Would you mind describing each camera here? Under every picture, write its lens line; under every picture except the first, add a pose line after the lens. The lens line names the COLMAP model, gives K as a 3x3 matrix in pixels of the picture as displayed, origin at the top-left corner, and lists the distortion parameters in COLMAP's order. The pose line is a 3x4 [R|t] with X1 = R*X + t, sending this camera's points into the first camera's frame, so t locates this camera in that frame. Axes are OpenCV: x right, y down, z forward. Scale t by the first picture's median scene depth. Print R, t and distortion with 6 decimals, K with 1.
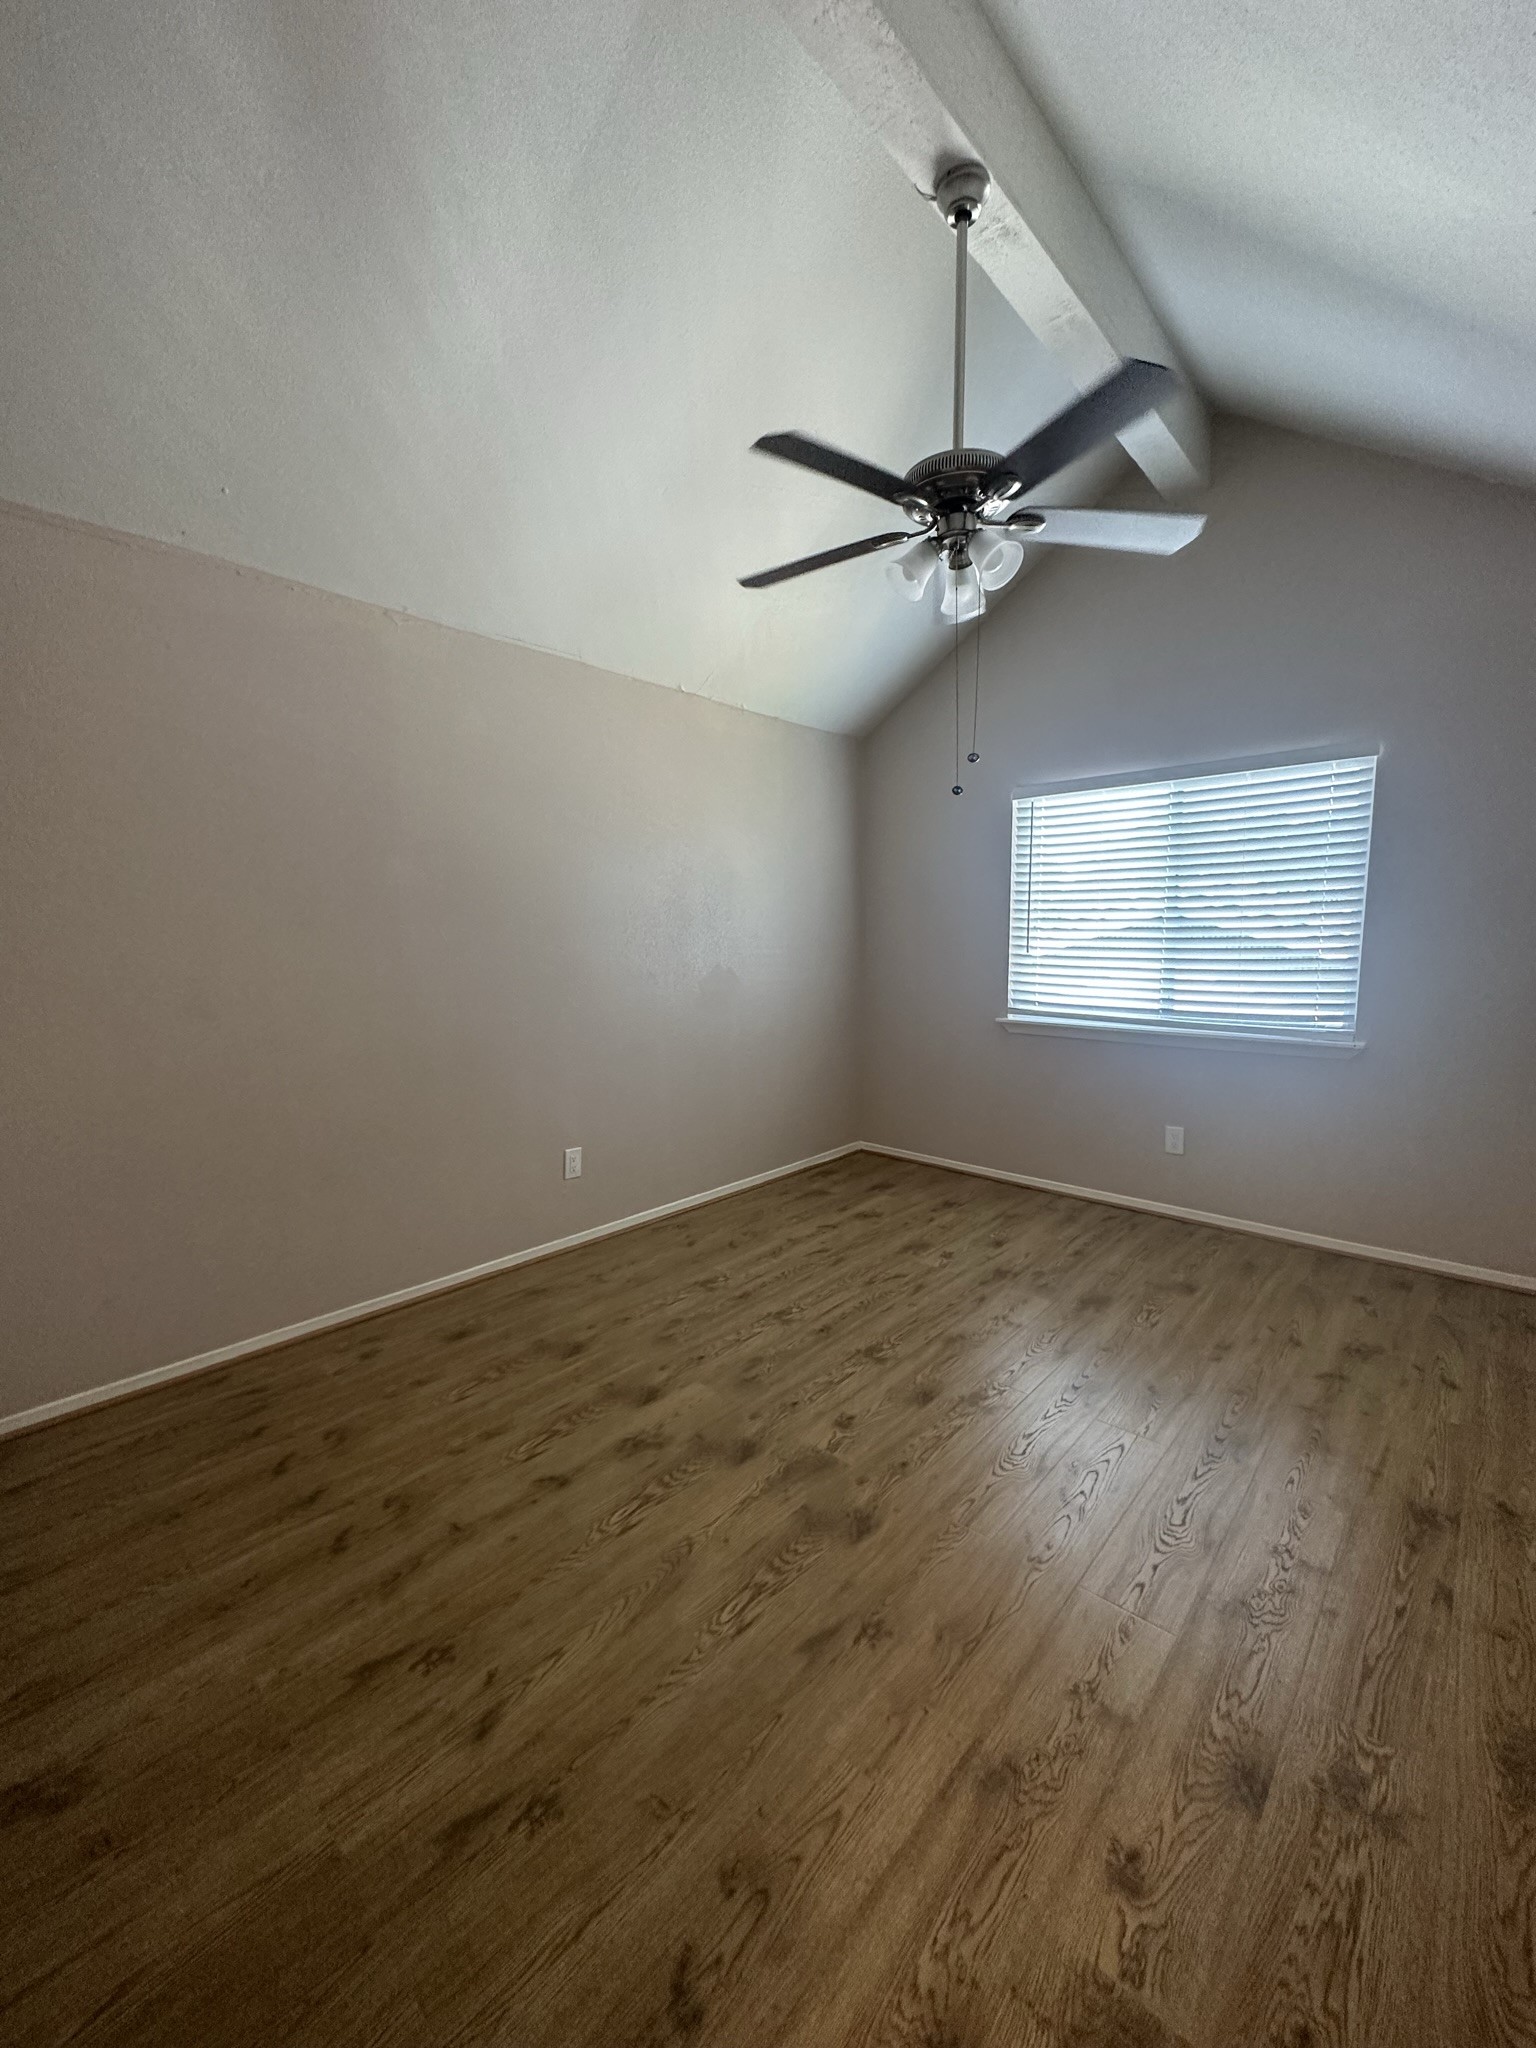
lens RADIAL K [[819.1, 0, 768.0], [0, 819.1, 1024.0], [0, 0, 1]] dist [-0.002213, 0.000549]
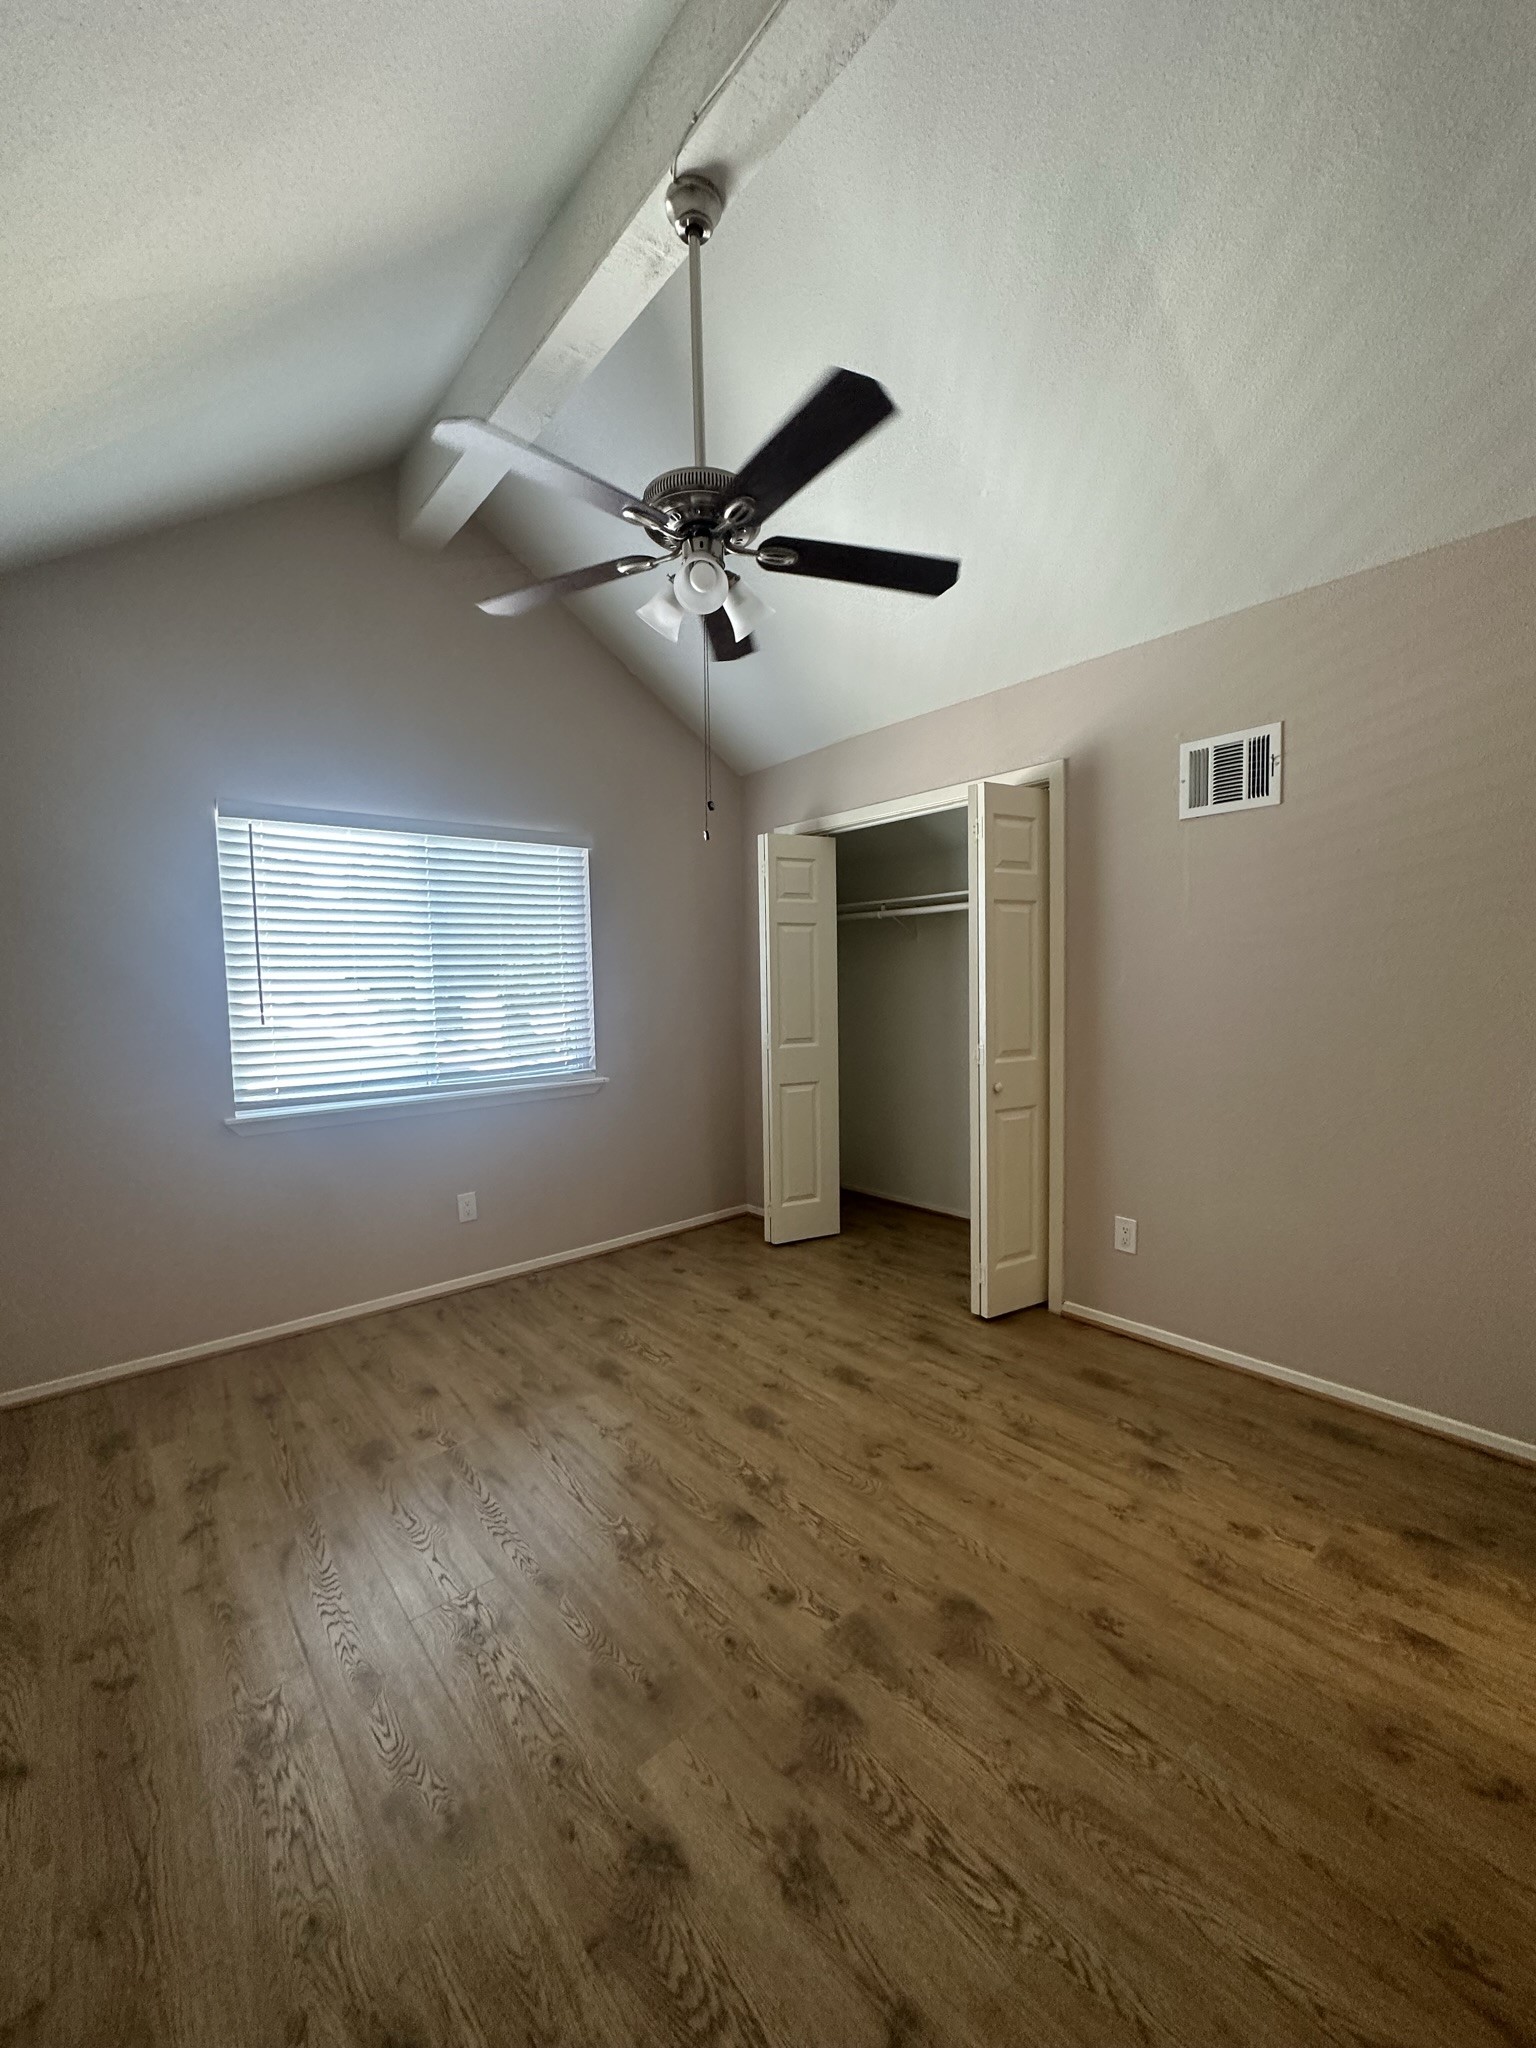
lens RADIAL K [[819.1, 0, 768.0], [0, 819.1, 1024.0], [0, 0, 1]] dist [-0.002213, 0.000549]
pose [[0.125908, -0.055182, 0.990506, -0.574796], [0.133055, 0.990370, 0.038261, -0.087076], [-0.983079, 0.126974, 0.132038, 0.713310]]
